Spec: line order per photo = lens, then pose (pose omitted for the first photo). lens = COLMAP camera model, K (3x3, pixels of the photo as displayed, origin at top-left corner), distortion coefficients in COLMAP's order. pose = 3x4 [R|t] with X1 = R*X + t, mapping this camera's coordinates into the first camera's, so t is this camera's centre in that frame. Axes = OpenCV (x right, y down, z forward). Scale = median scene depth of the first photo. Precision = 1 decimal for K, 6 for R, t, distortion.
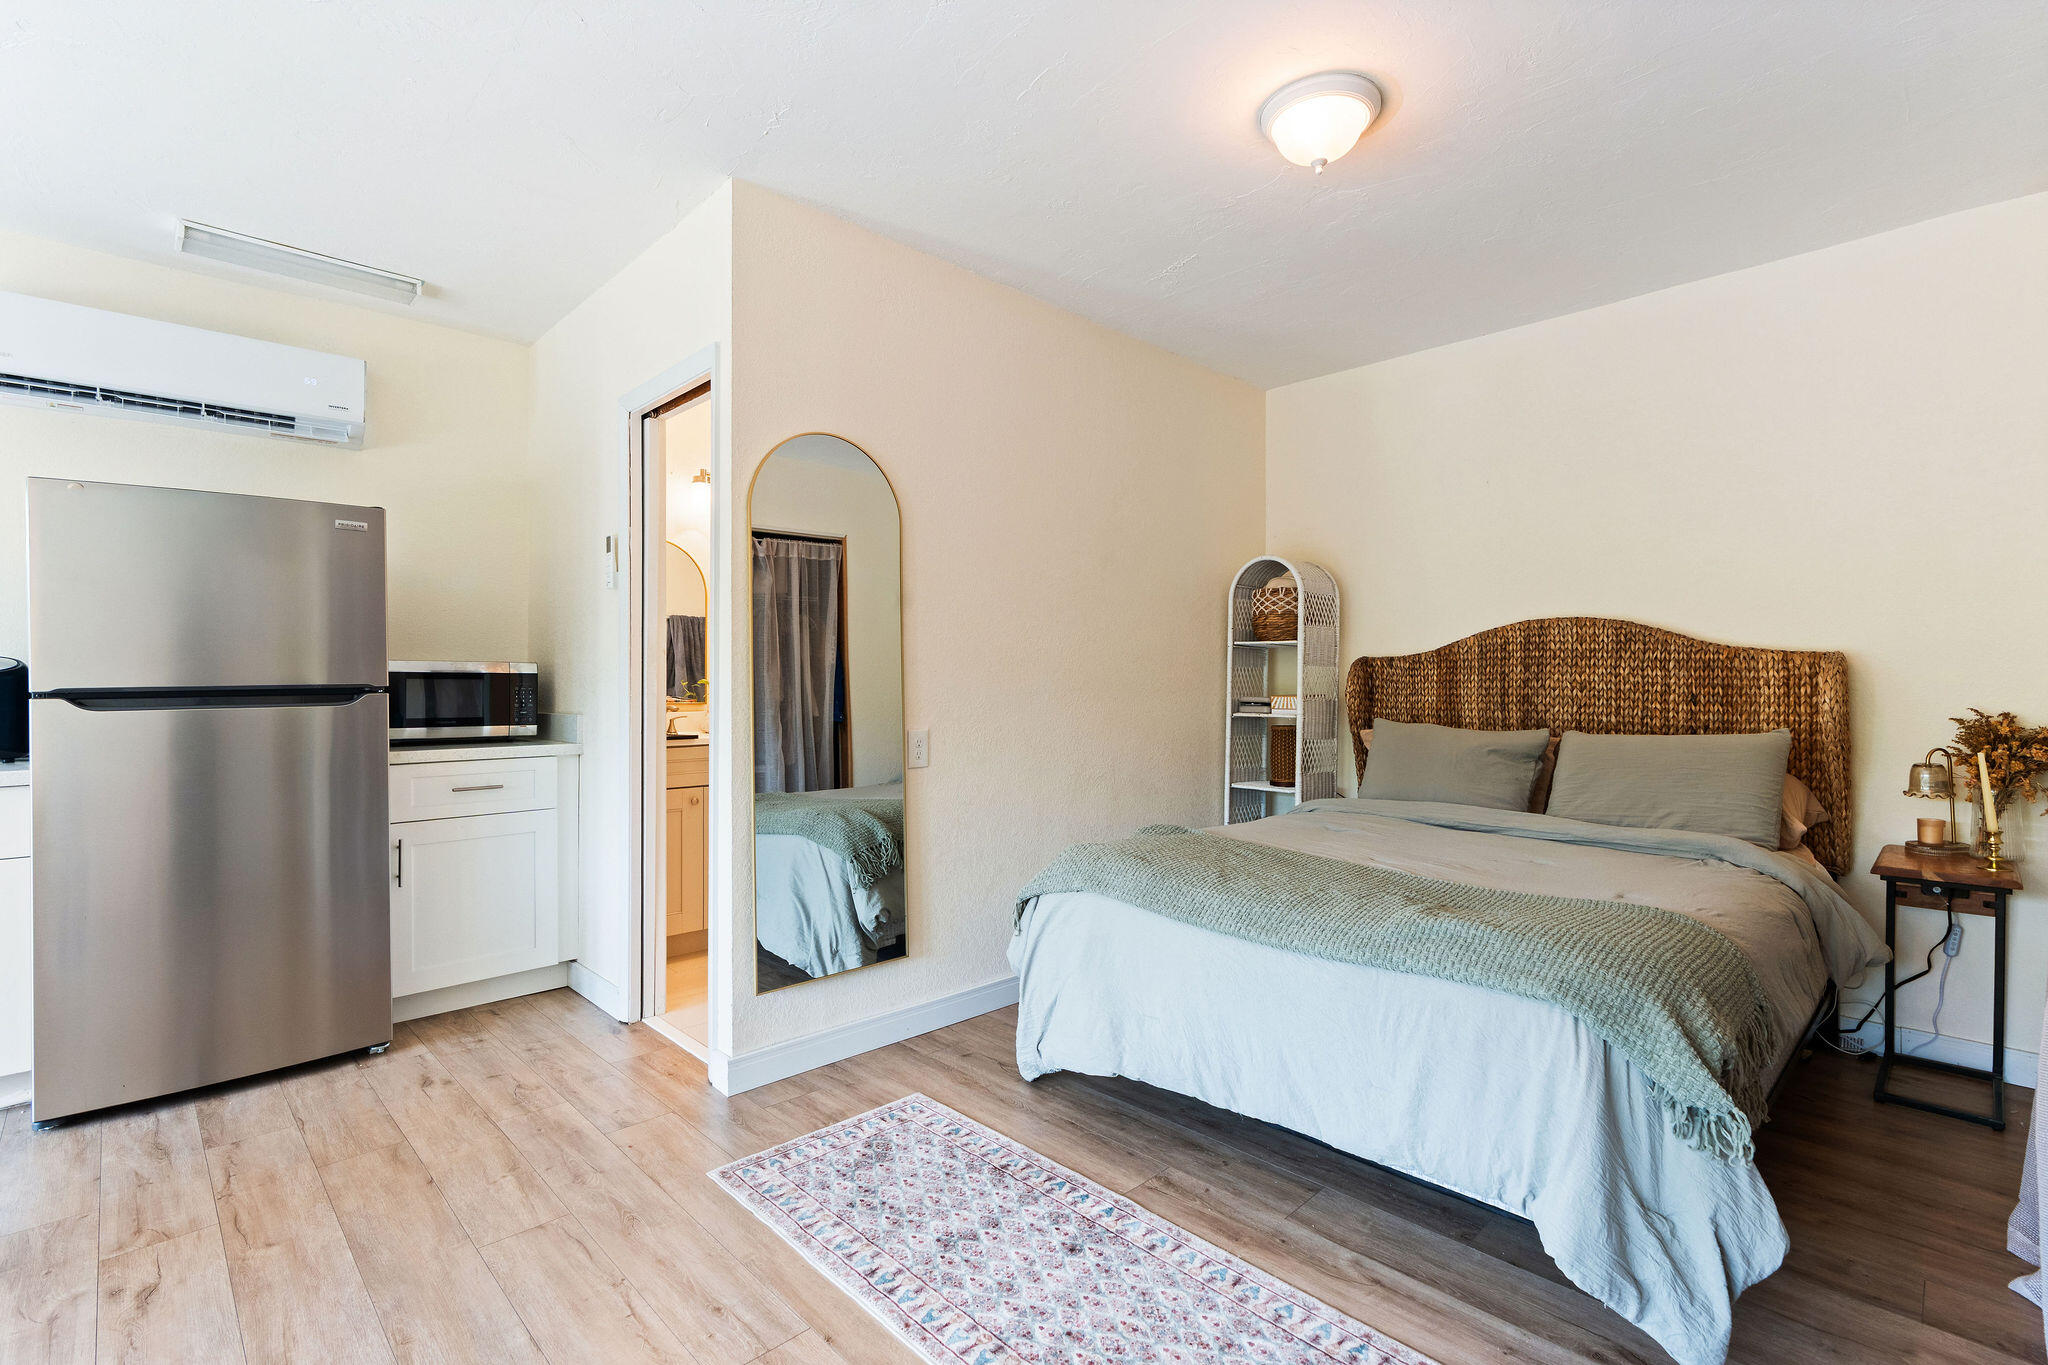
lens RADIAL K [[922.5, 0, 1024.0], [0, 922.5, 682.5], [0, 0, 1]] dist [-0.006604, 0.000227]
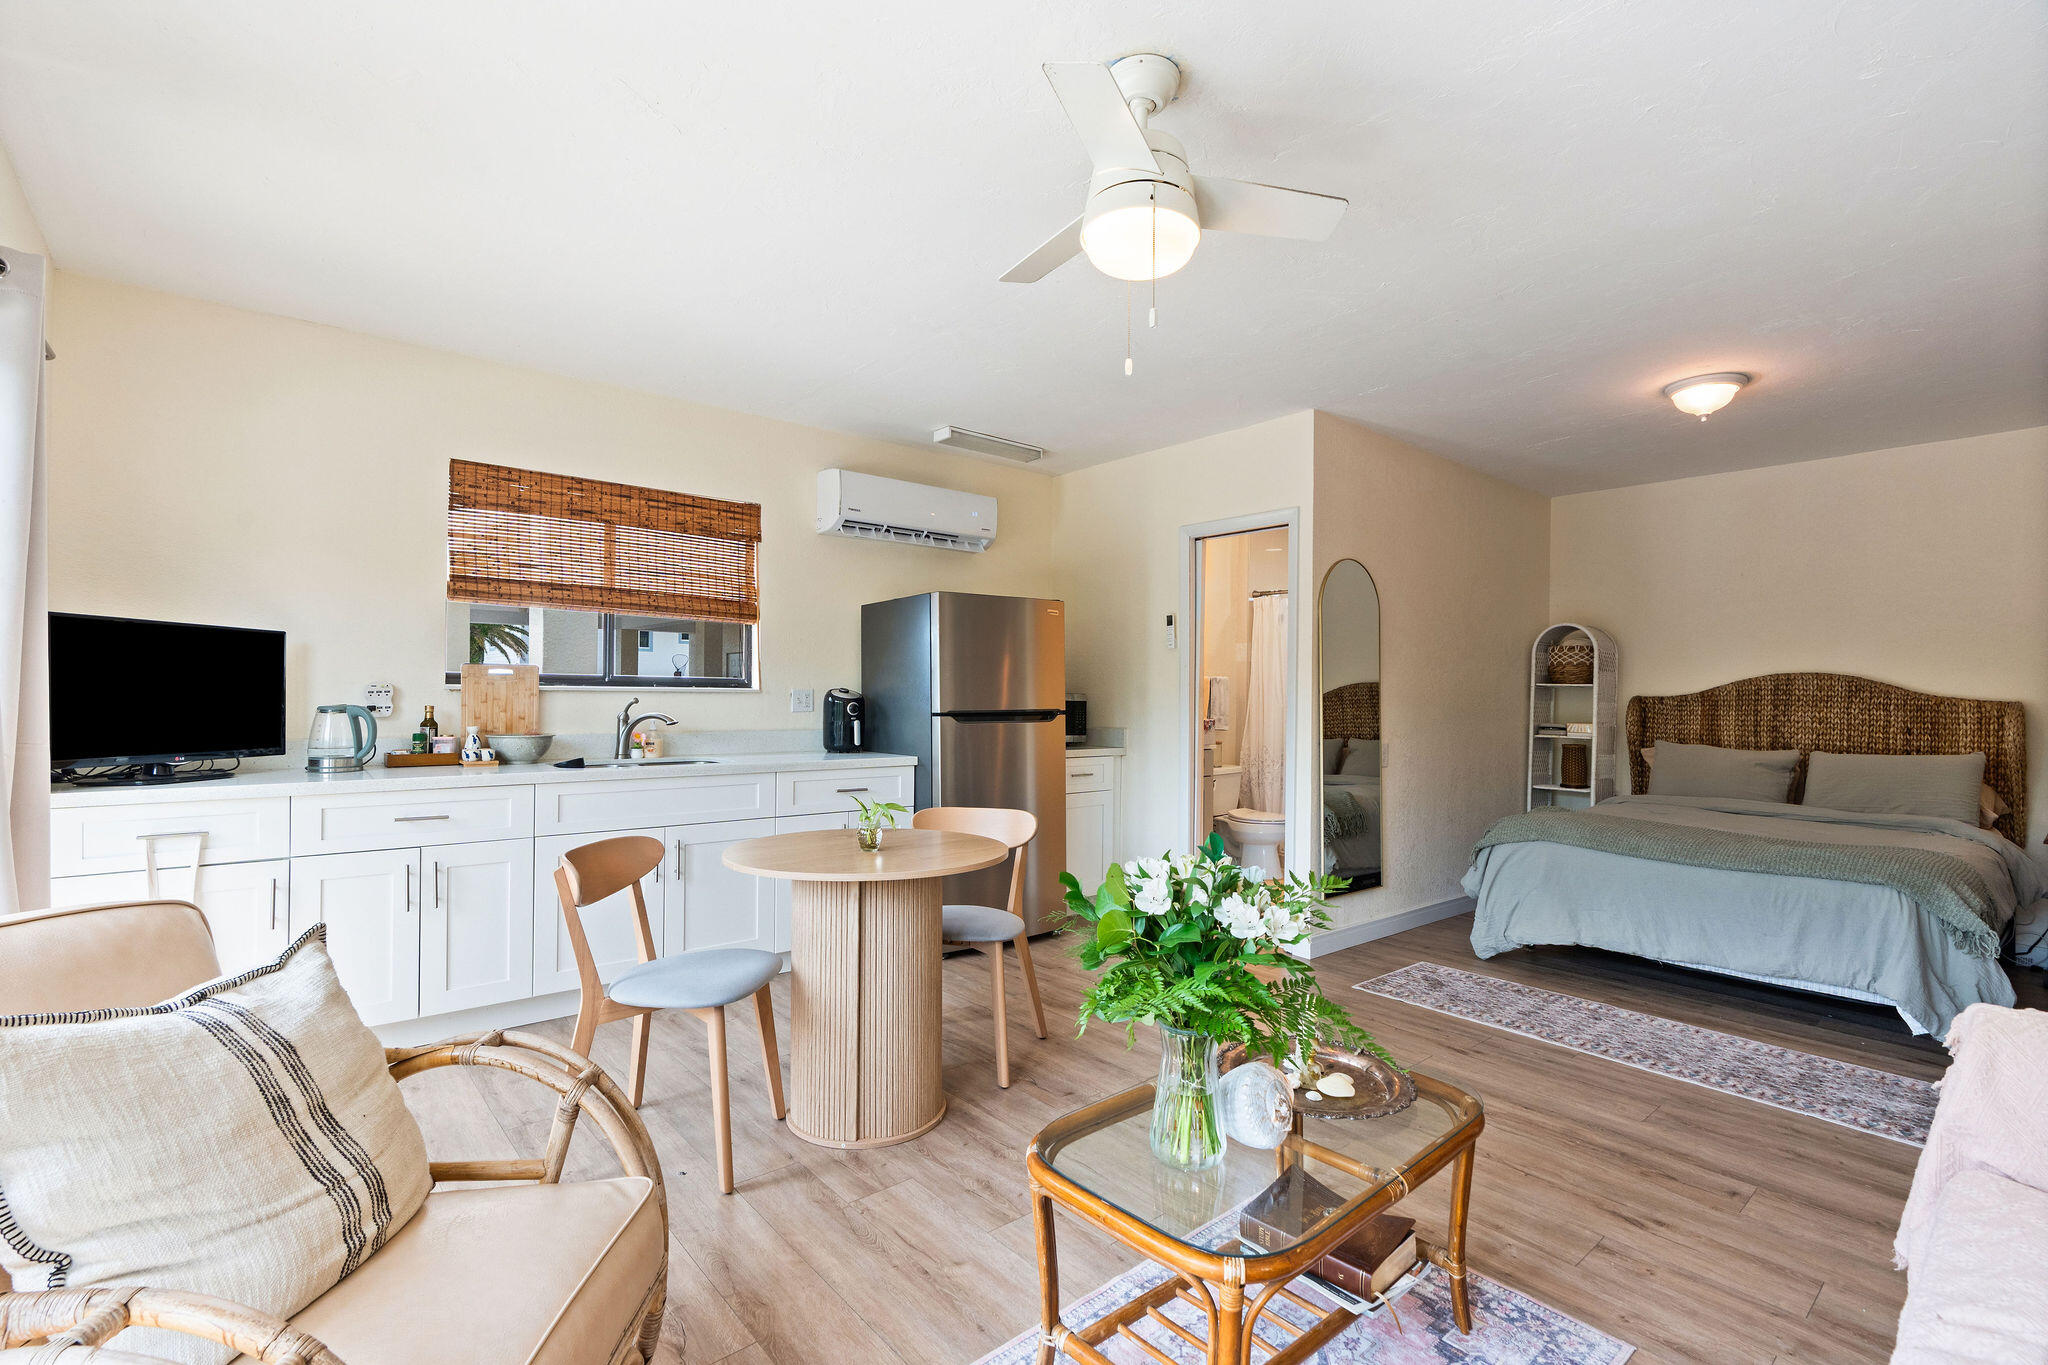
lens RADIAL K [[915.2, 0, 1021.3], [0, 915.2, 698.7], [0, 0, 1]] dist [-0.002001, 0.000080]
pose [[0.997402, 0.014138, -0.070630, -0.636797], [-0.014069, 0.999900, 0.001485, -0.017423], [0.070644, -0.000487, 0.997501, -0.608472]]
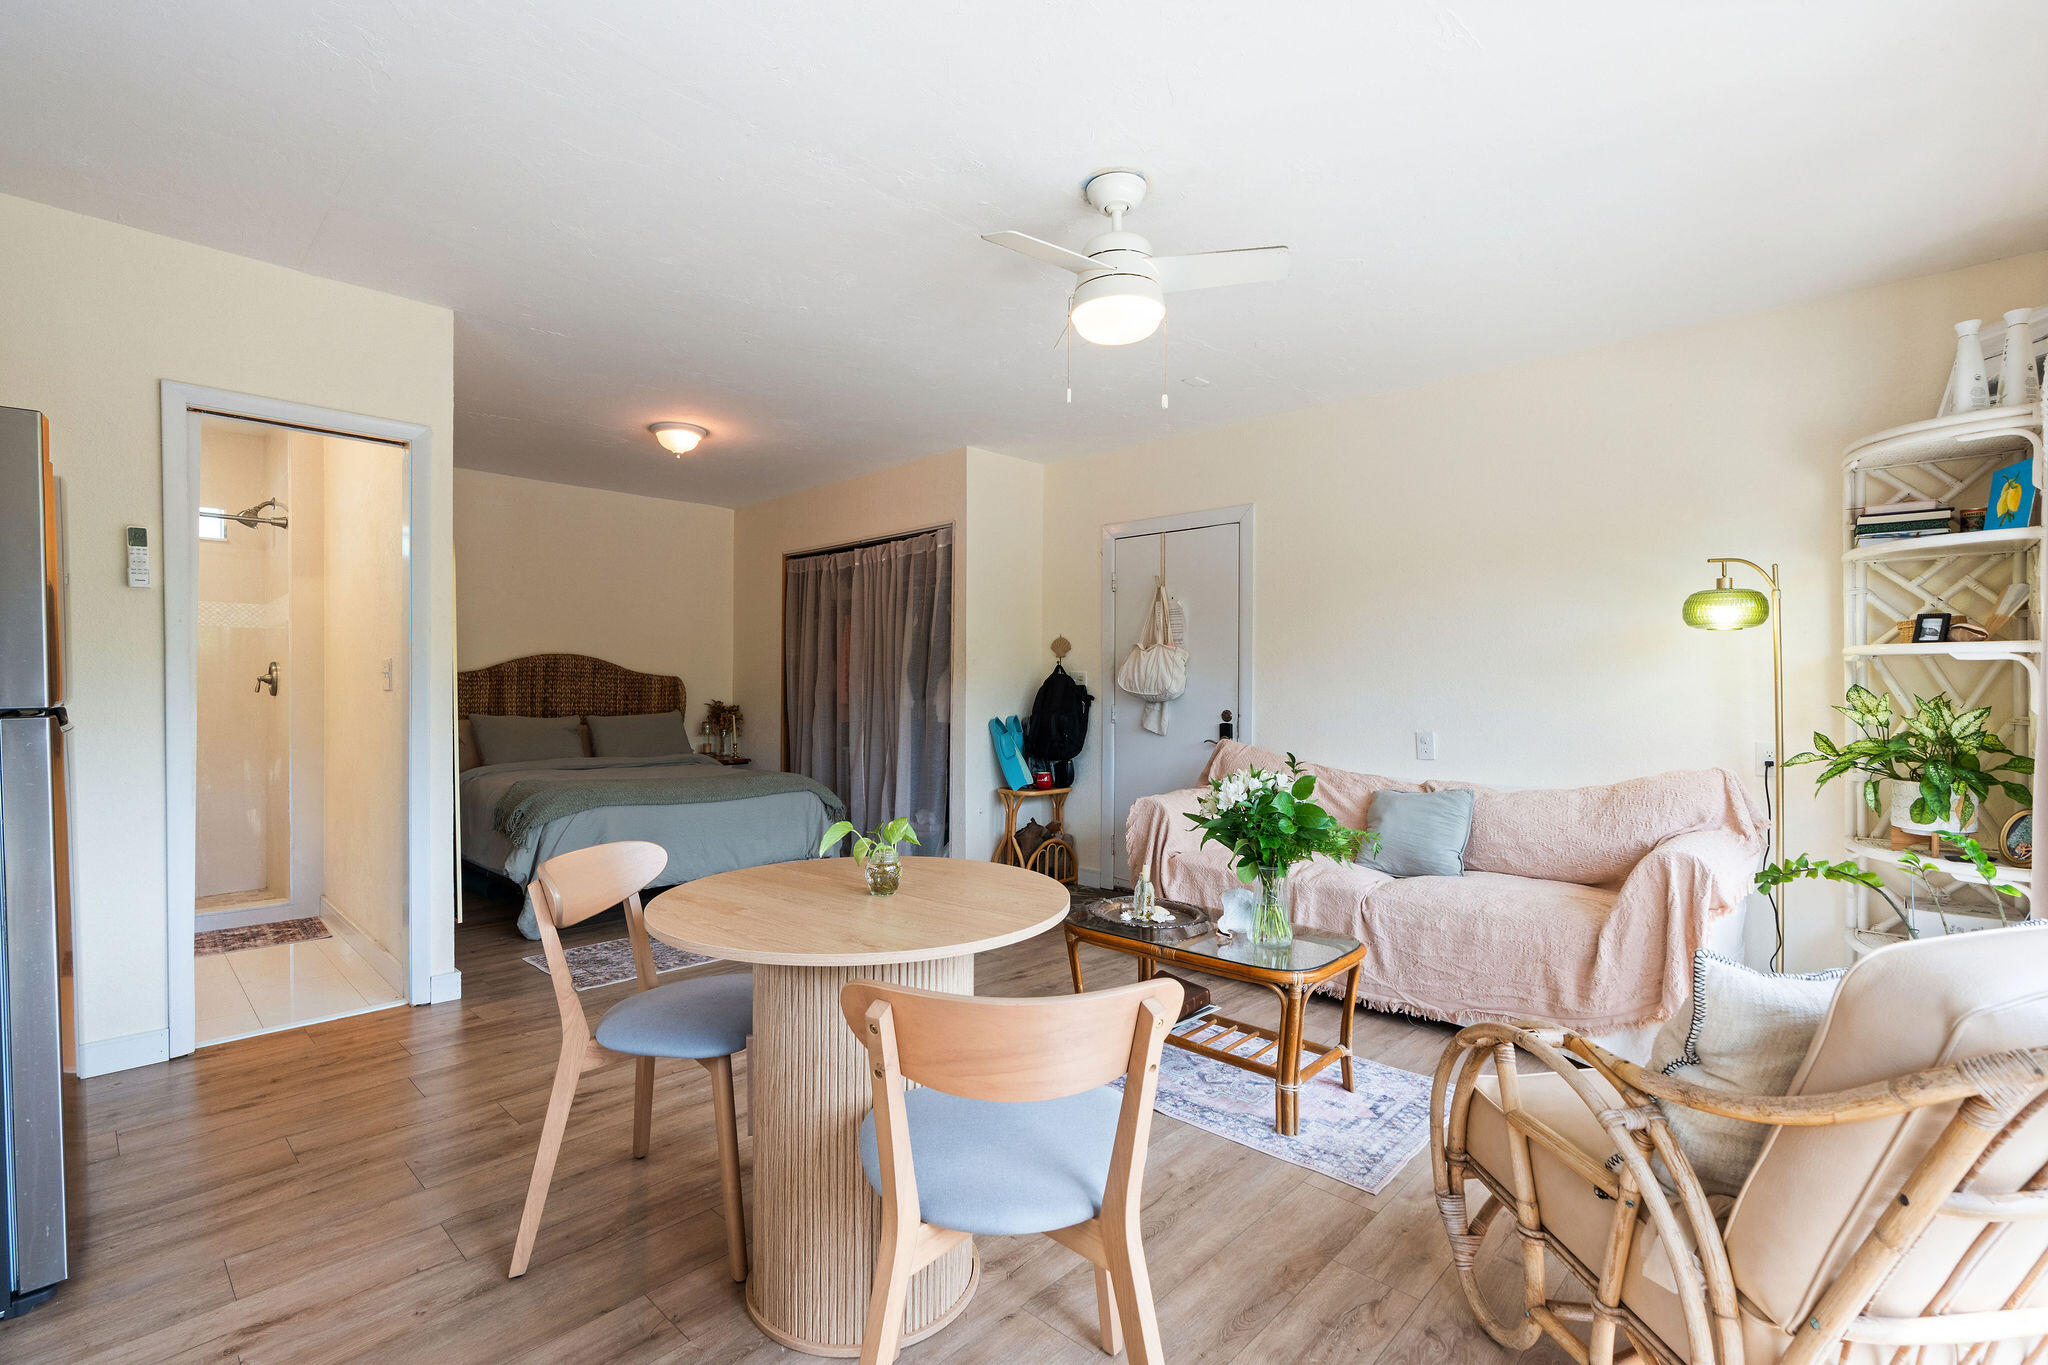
lens RADIAL K [[915.2, 0, 1021.3], [0, 915.2, 698.7], [0, 0, 1]] dist [-0.002001, 0.000080]
pose [[-0.026153, -0.012898, 0.999575, -1.459454], [-0.003260, 0.999913, 0.012817, -0.010131], [-0.999653, -0.002924, -0.026193, 0.182147]]
